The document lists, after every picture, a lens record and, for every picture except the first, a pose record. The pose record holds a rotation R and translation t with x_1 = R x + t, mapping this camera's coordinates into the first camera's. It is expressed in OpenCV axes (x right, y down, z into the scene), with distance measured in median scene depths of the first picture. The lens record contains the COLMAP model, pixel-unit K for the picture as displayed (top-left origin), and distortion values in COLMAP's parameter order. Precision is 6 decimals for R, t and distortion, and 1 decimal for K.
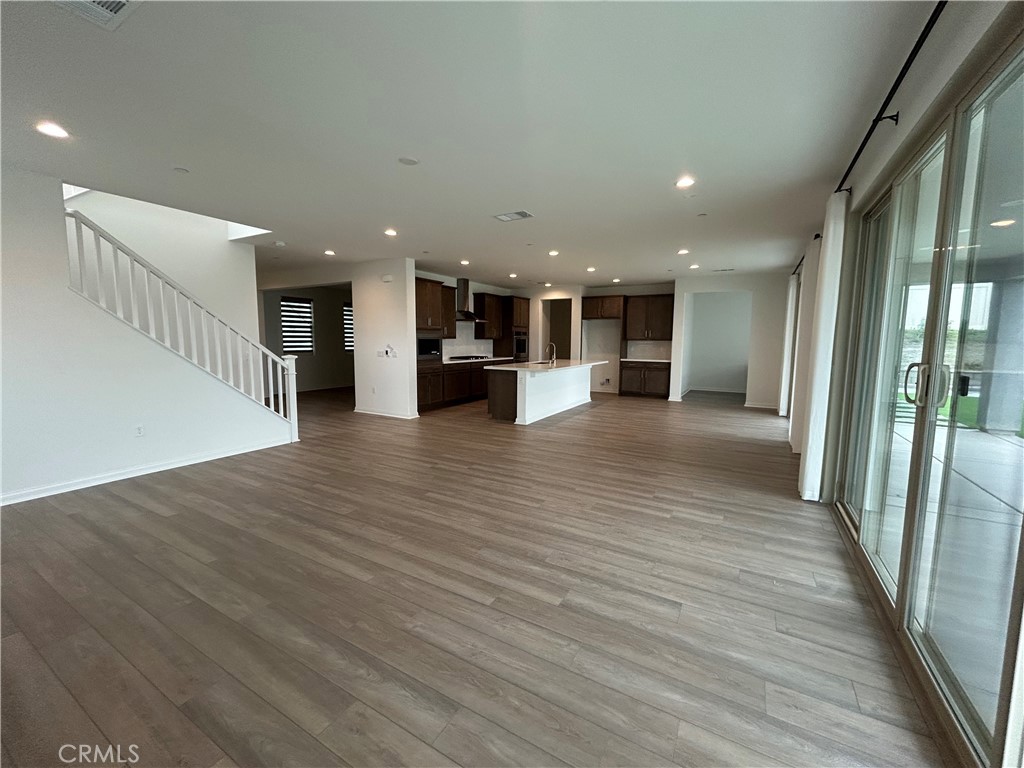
lens RADIAL K [[415.0, 0, 512.0], [0, 415.0, 384.0], [0, 0, 1]] dist [0.001383, 0.000182]
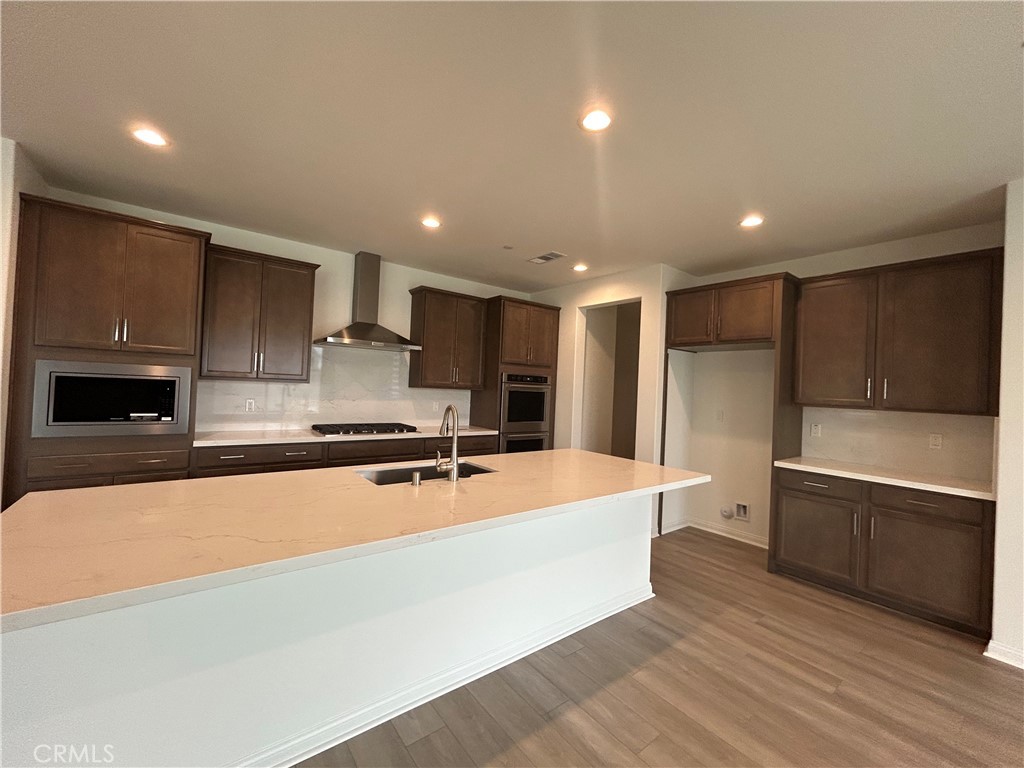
lens RADIAL K [[415.0, 0, 512.0], [0, 415.0, 384.0], [0, 0, 1]] dist [0.001383, 0.000182]
pose [[0.929761, 0.033122, -0.366670, 0.183291], [-0.079022, 0.990687, -0.110883, -0.067620], [0.359583, 0.132070, 0.923720, 0.599807]]
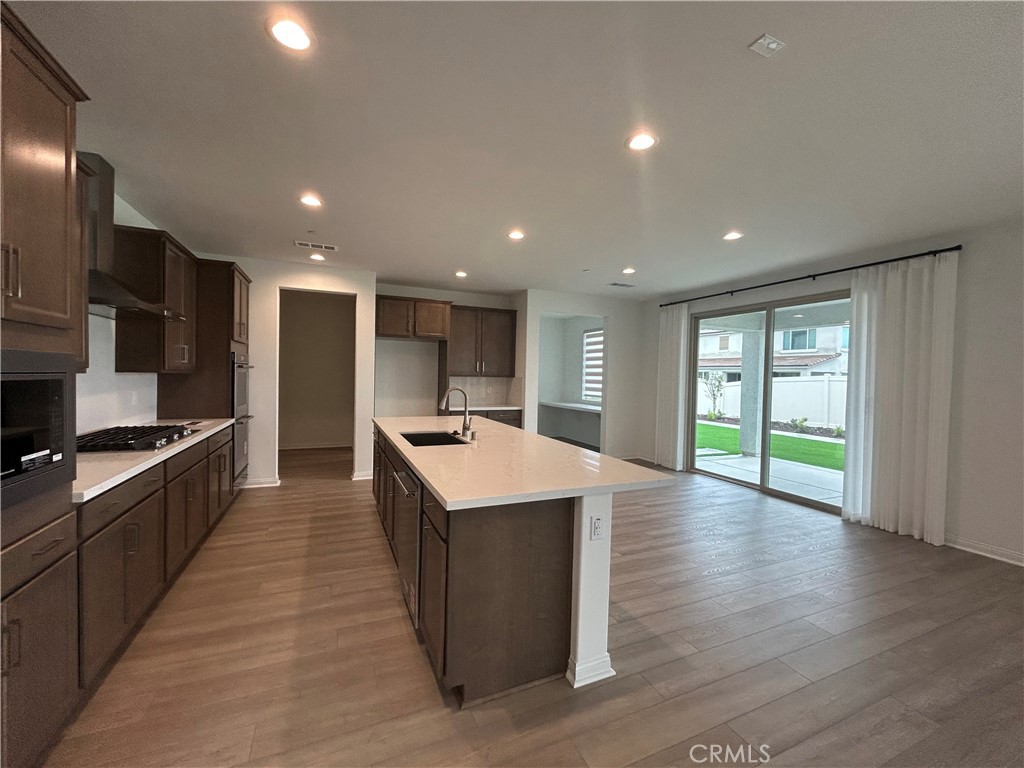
lens RADIAL K [[415.0, 0, 512.0], [0, 415.0, 384.0], [0, 0, 1]] dist [0.001383, 0.000182]
pose [[0.595981, -0.013231, 0.802889, -0.159775], [0.064922, 0.997385, -0.031755, -0.068798], [-0.800369, 0.071051, 0.595282, 0.563332]]
